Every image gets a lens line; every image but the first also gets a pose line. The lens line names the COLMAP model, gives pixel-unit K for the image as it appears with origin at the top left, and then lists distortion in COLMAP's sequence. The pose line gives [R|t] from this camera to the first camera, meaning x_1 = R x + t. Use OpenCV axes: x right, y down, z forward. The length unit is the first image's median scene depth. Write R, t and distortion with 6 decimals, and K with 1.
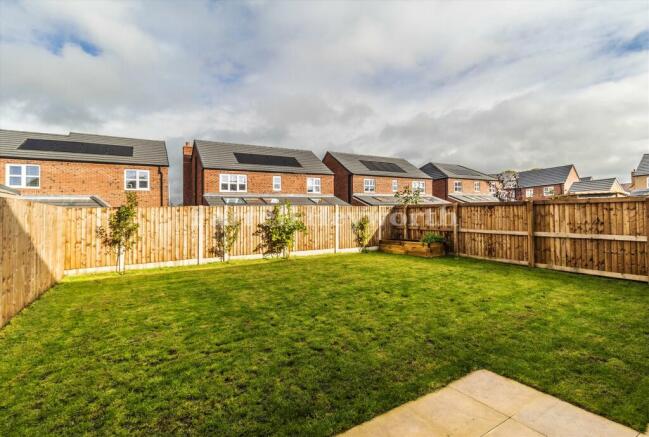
lens RADIAL K [[322.4, 0, 324.5], [0, 322.4, 218.5], [0, 0, 1]] dist [-0.001202, -0.000596]
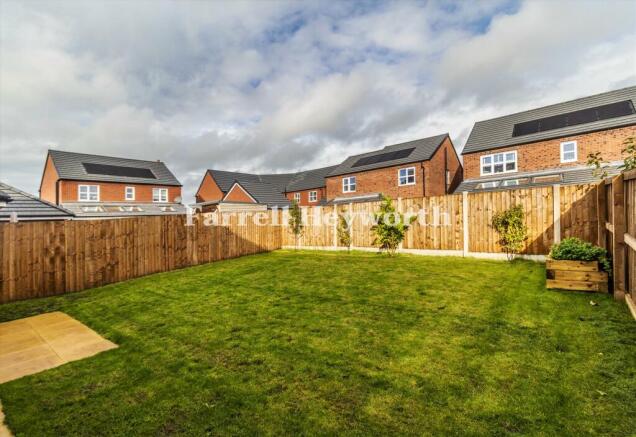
lens RADIAL K [[314.7, 0, 318.0], [0, 314.7, 218.5], [0, 0, 1]] dist [0.001123, 0.000022]
pose [[0.289020, 0.014898, -0.957207, 0.598518], [0.054371, 0.998010, 0.031949, -0.023593], [0.955778, -0.061278, 0.287634, 0.430027]]
